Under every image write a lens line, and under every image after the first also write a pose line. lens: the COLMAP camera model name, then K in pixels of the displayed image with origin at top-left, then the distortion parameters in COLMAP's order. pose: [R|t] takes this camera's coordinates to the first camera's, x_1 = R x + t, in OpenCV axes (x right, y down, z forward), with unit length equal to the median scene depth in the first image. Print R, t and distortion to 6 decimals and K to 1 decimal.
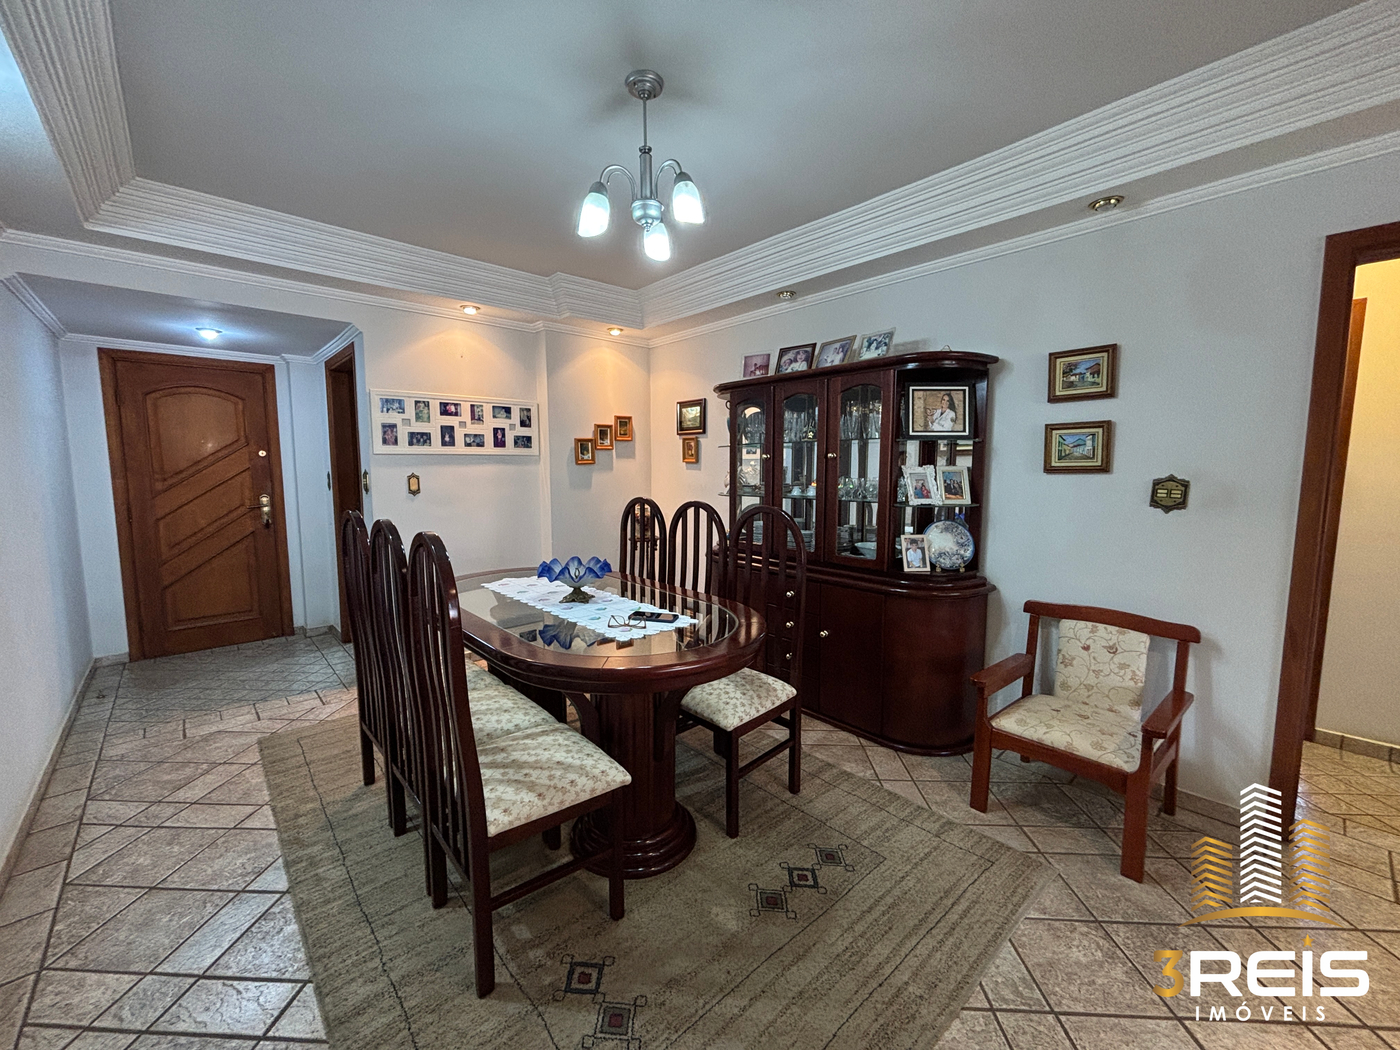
lens RADIAL K [[566.6, 0, 697.2], [0, 566.6, 526.7], [0, 0, 1]] dist [0.004225, -0.001474]
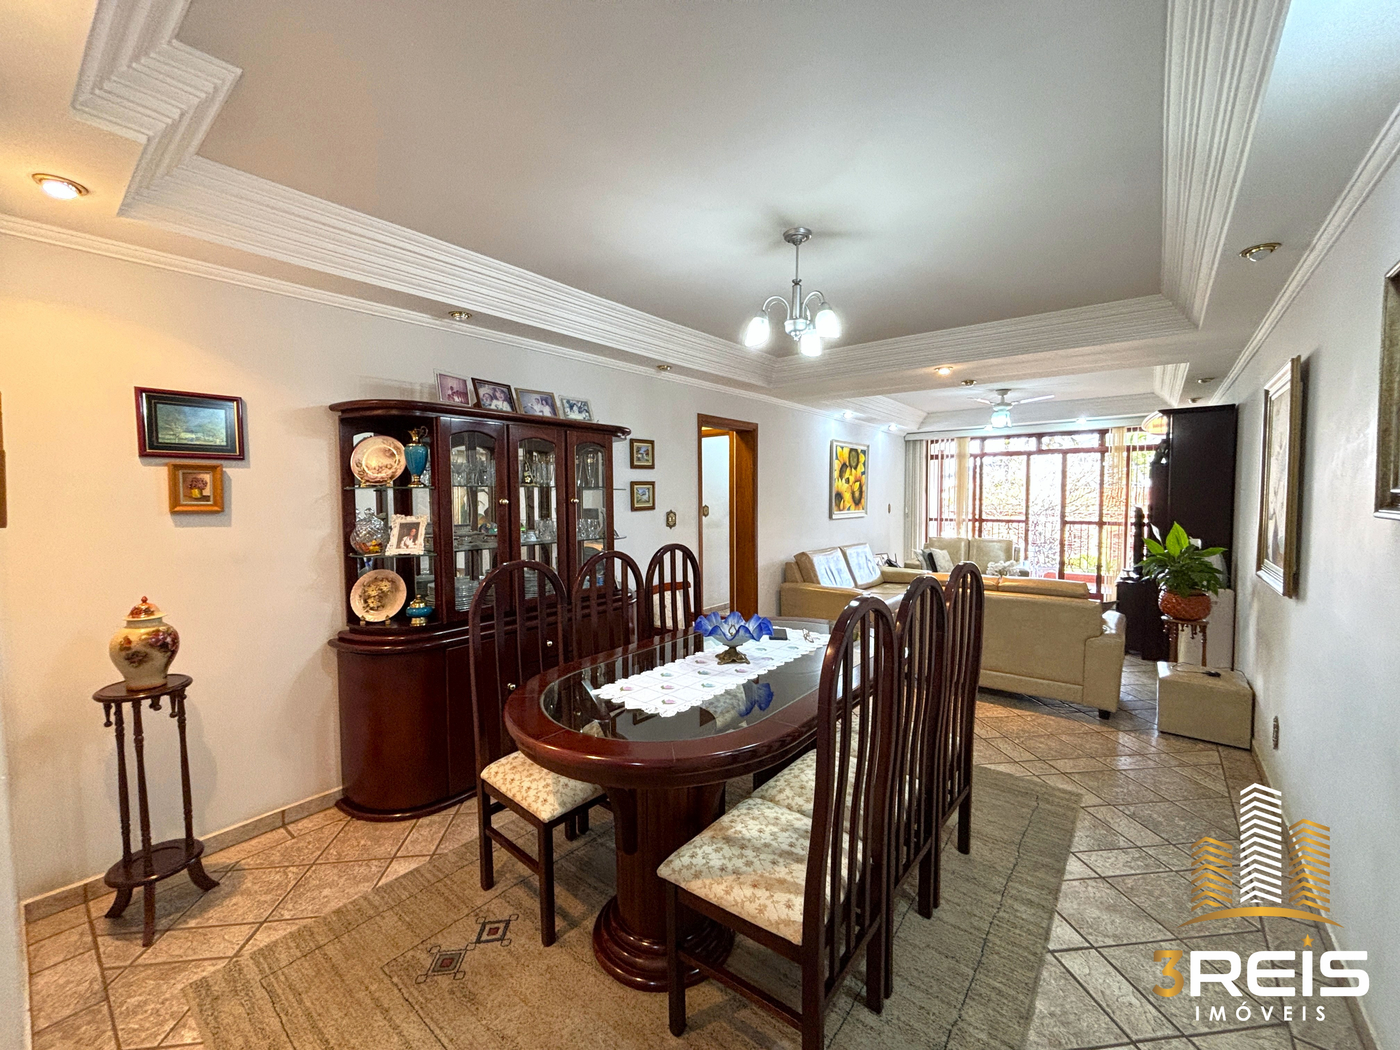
lens RADIAL K [[566.6, 0, 694.1], [0, 566.6, 524.8], [0, 0, 1]] dist [0.004225, -0.001474]
pose [[-0.175355, -0.048536, 0.983308, -1.004405], [0.117111, 0.990664, 0.069784, -0.146177], [-0.977515, 0.127393, -0.168034, 1.092979]]
